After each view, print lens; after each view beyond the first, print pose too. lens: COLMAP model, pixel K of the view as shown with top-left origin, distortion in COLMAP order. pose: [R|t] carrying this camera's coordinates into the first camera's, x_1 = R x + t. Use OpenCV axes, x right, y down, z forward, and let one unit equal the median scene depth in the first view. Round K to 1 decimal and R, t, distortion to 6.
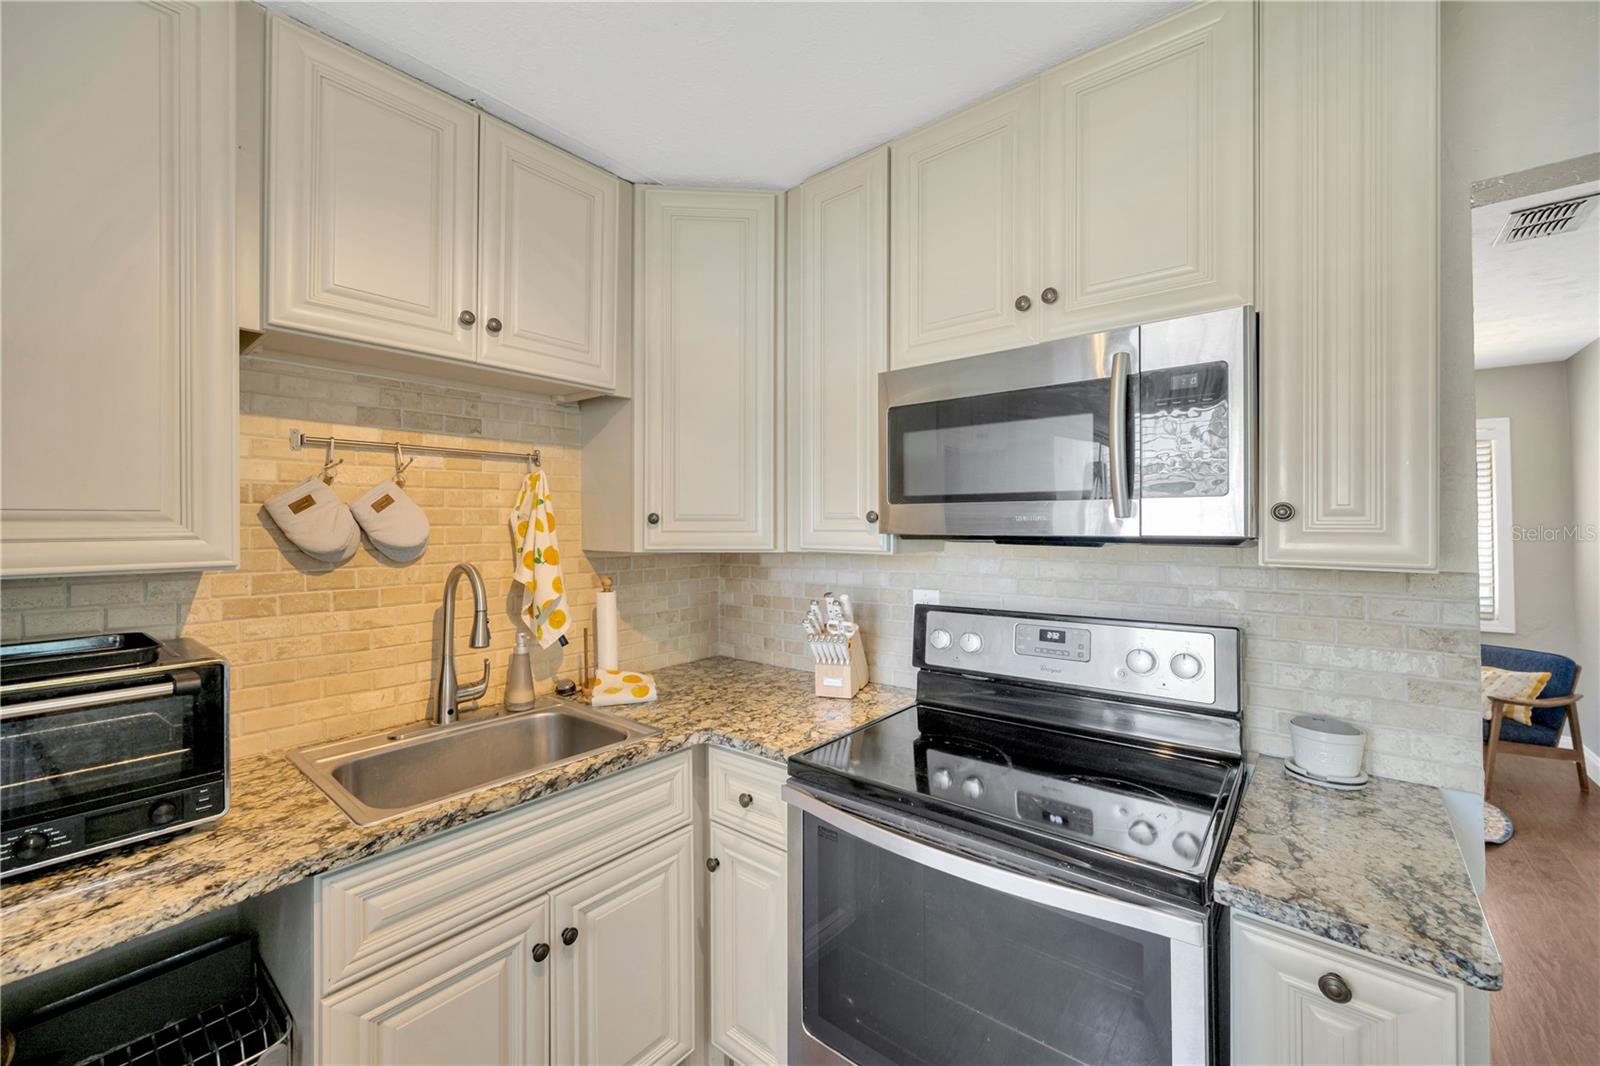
lens RADIAL K [[637.1, 0, 798.8], [0, 637.1, 518.9], [0, 0, 1]] dist [-0.002044, 0.000498]
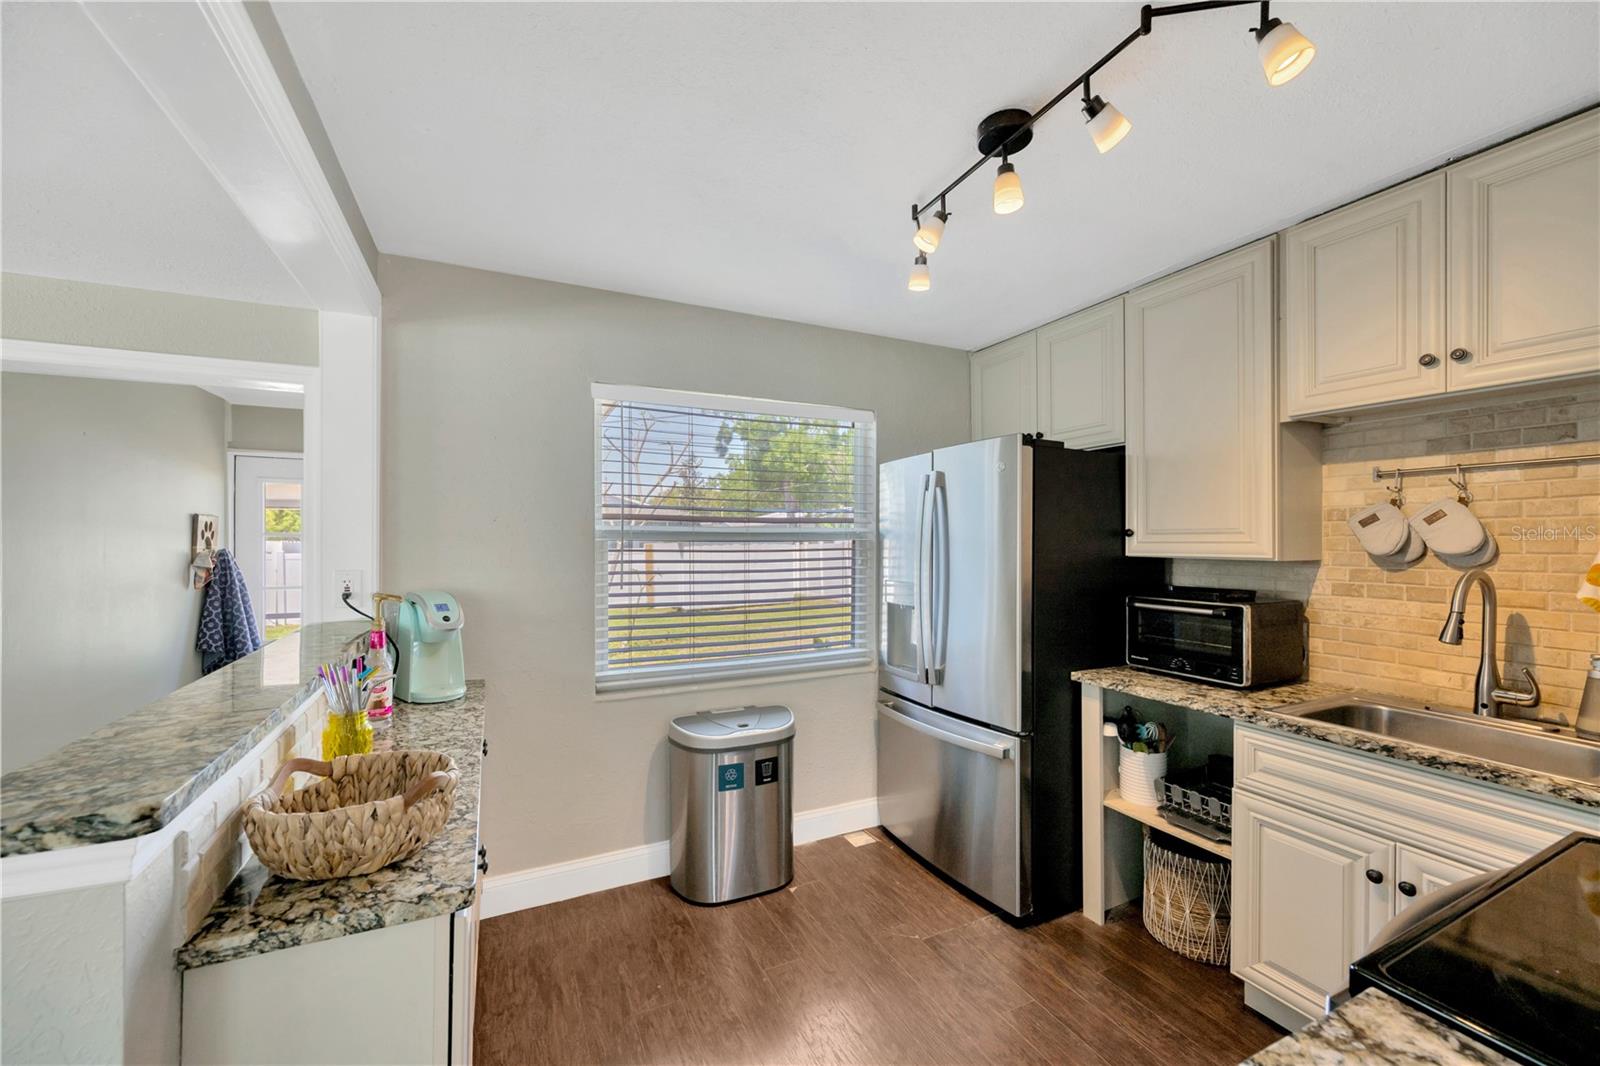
lens RADIAL K [[624.1, 0, 801.4], [0, 624.1, 533.4], [0, 0, 1]] dist [-0.002393, 0.000676]
pose [[-0.409772, 0.000905, -0.912188, 0.952707], [0.015195, 0.999868, -0.005834, -0.005292], [0.912061, -0.016252, -0.409731, 0.388261]]
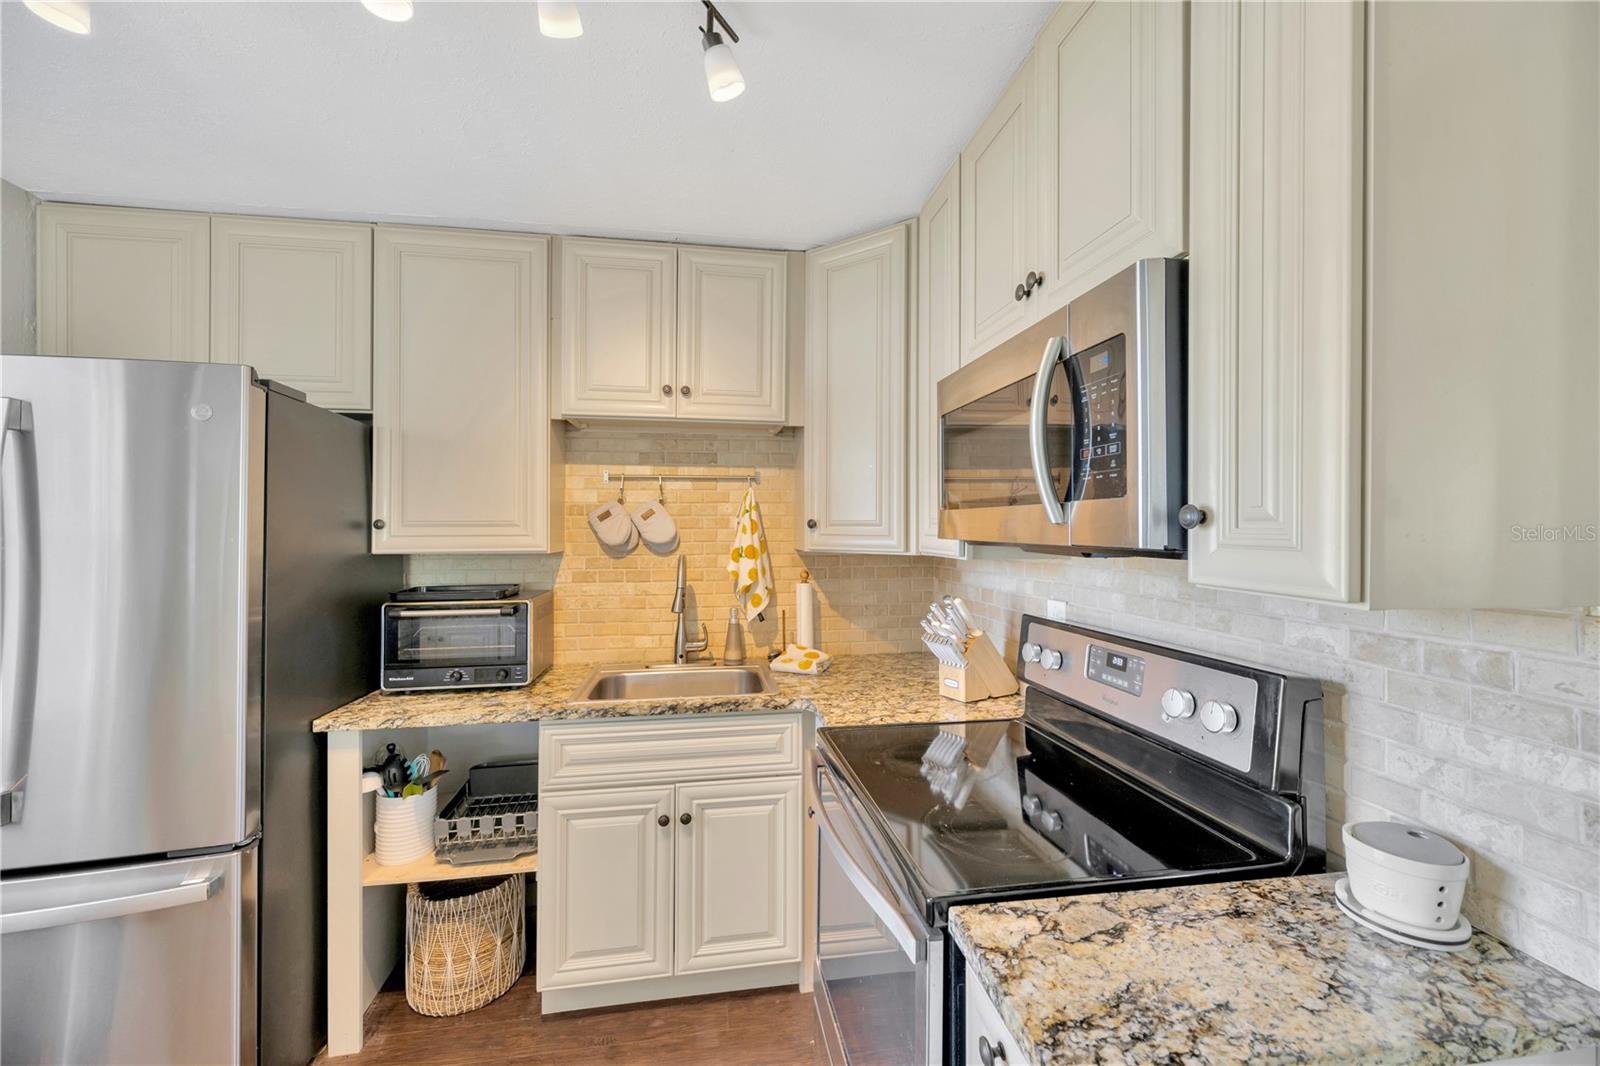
lens RADIAL K [[632.6, 0, 794.0], [0, 632.6, 519.7], [0, 0, 1]] dist [0.000311, -0.000050]
pose [[0.753961, -0.005459, -0.656896, 0.632045], [0.003871, 0.999985, -0.003868, -0.004737], [0.656908, 0.000374, 0.753971, 0.078274]]
